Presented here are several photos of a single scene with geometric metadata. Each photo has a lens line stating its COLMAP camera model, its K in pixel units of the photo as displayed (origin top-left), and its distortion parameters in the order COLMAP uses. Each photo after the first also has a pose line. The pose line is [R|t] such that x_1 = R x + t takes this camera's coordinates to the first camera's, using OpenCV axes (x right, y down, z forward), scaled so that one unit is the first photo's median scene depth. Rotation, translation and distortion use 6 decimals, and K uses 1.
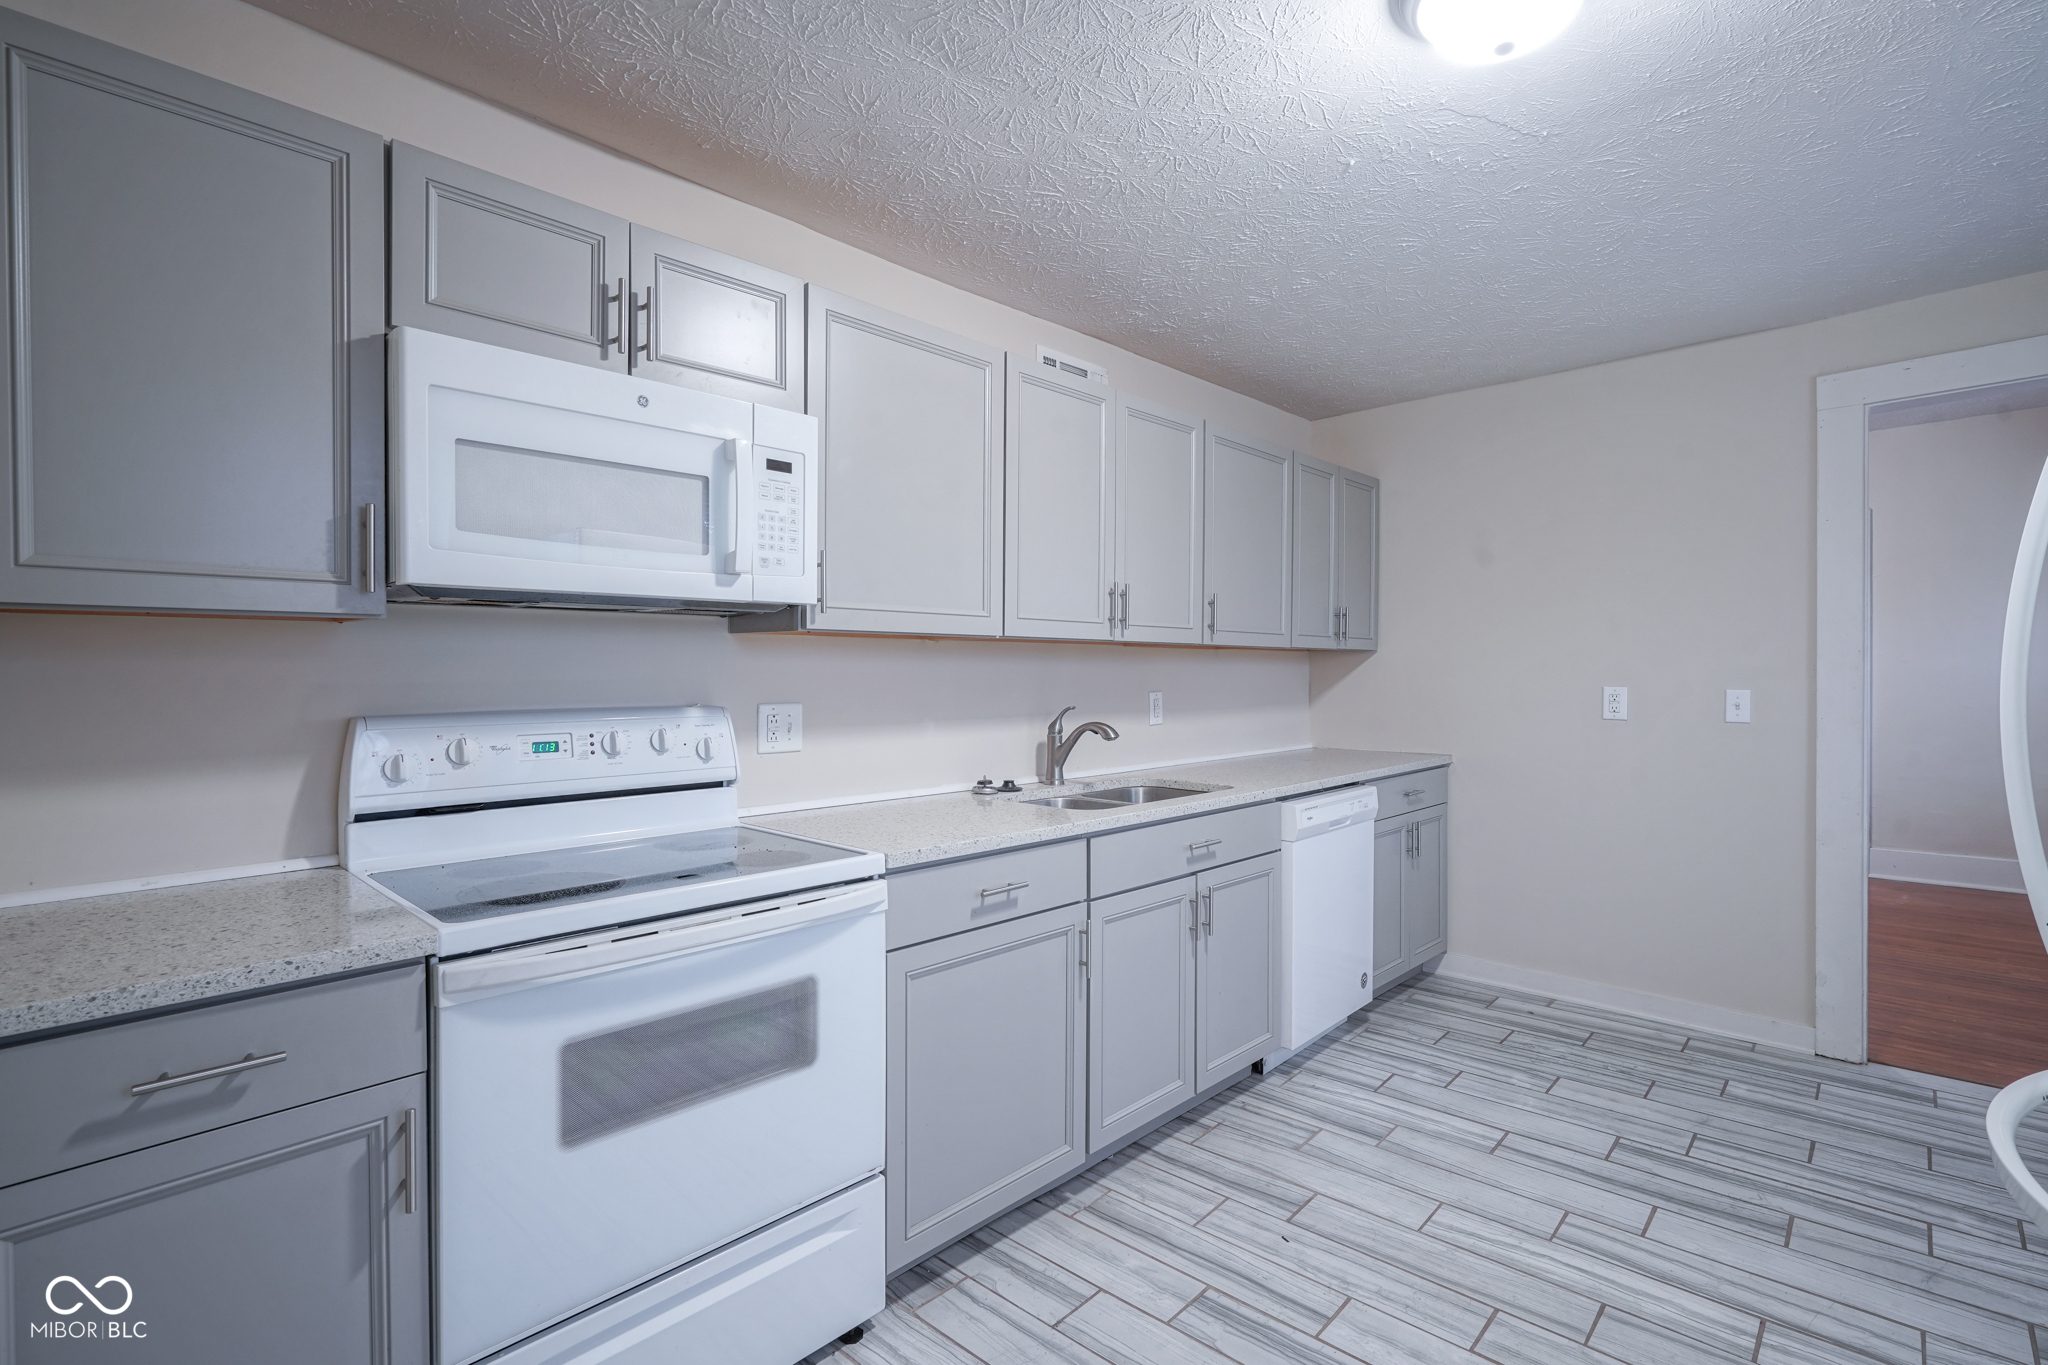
lens RADIAL K [[947.0, 0, 1032.8], [0, 947.0, 683.6], [0, 0, 1]] dist [-0.001313, 0.000534]
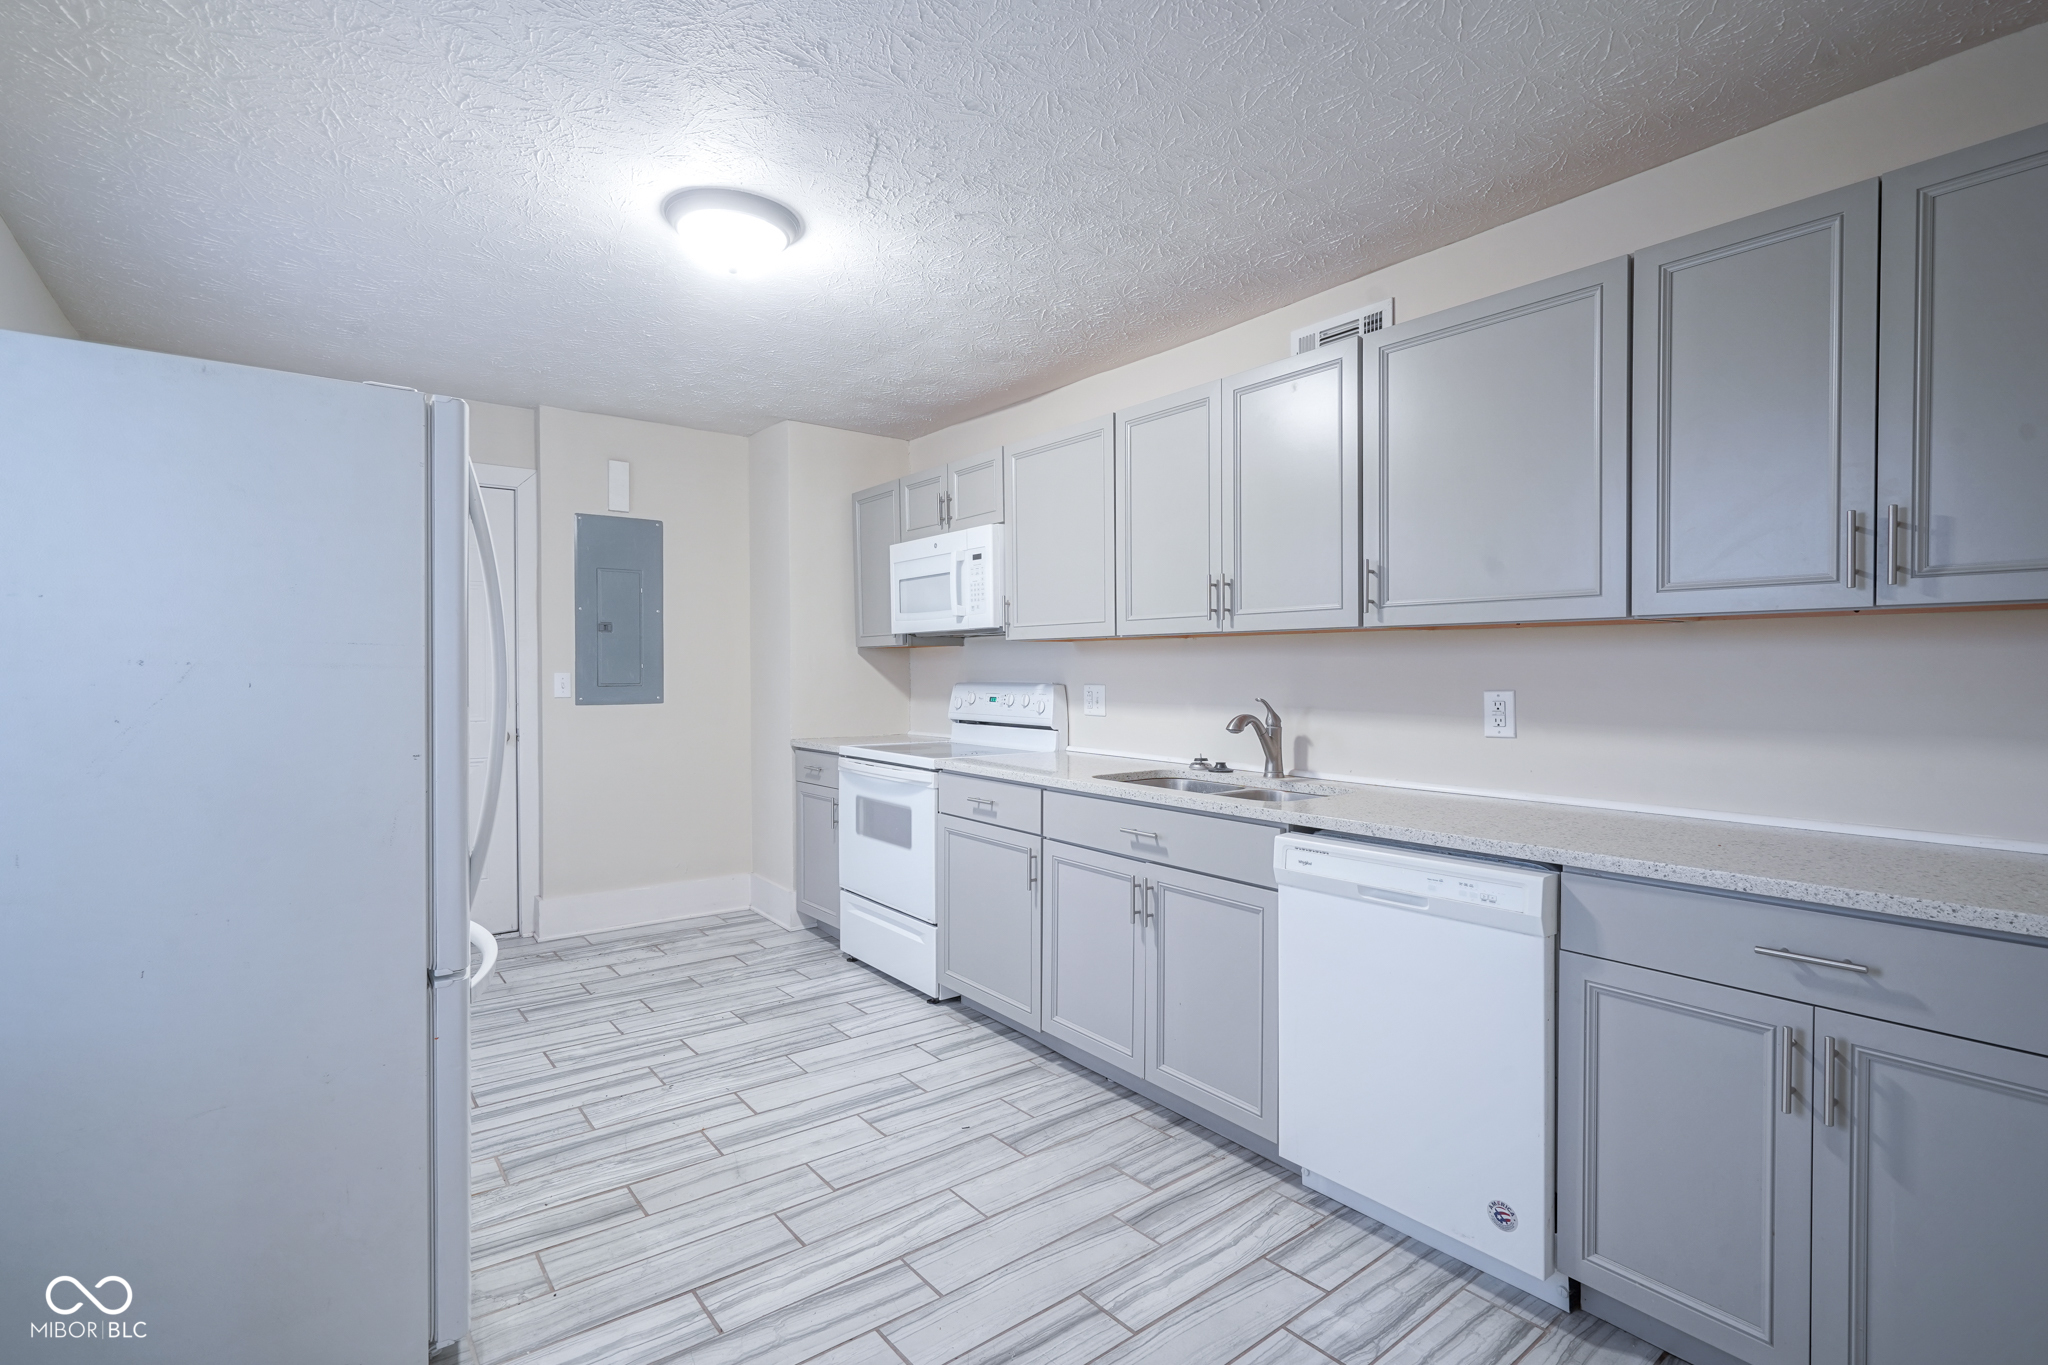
lens RADIAL K [[911.1, 0, 1024.0], [0, 911.1, 682.5], [0, 0, 1]] dist [-0.003153, -0.000002]
pose [[-0.130890, 0.015047, -0.991283, 1.167205], [-0.013196, 0.999770, 0.016918, -0.005976], [0.991309, 0.015295, -0.130661, 1.007891]]
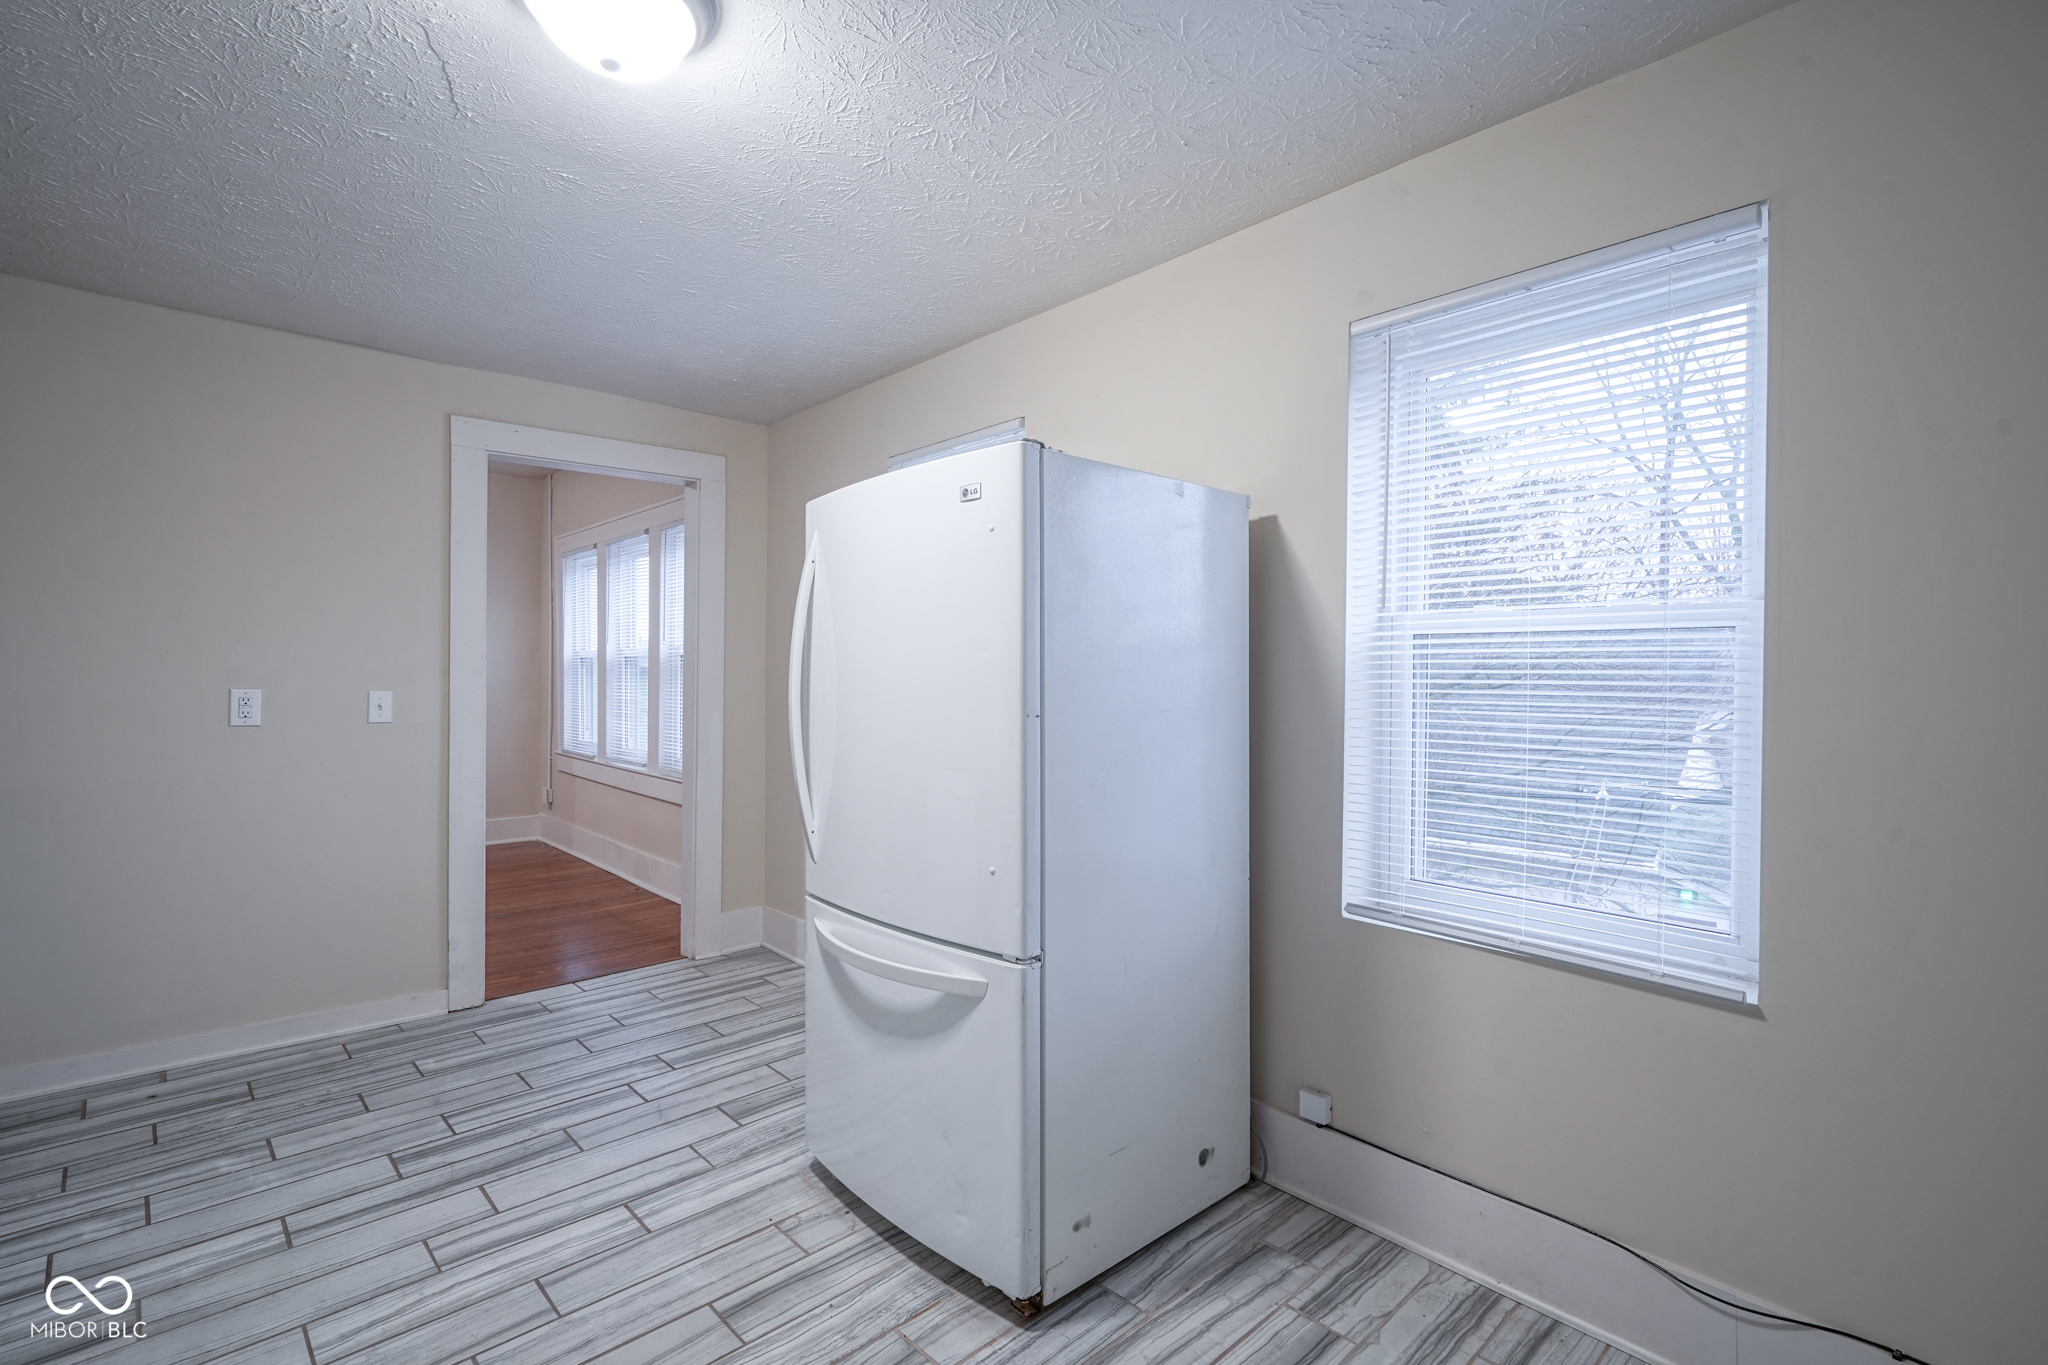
lens RADIAL K [[934.2, 0, 1010.6], [0, 934.2, 684.4], [0, 0, 1]] dist [-0.001231, 0.000016]
pose [[0.068529, -0.002388, 0.997646, -0.284300], [0.001894, 0.999996, 0.002263, -0.002117], [-0.997647, 0.001734, 0.068533, 0.297197]]
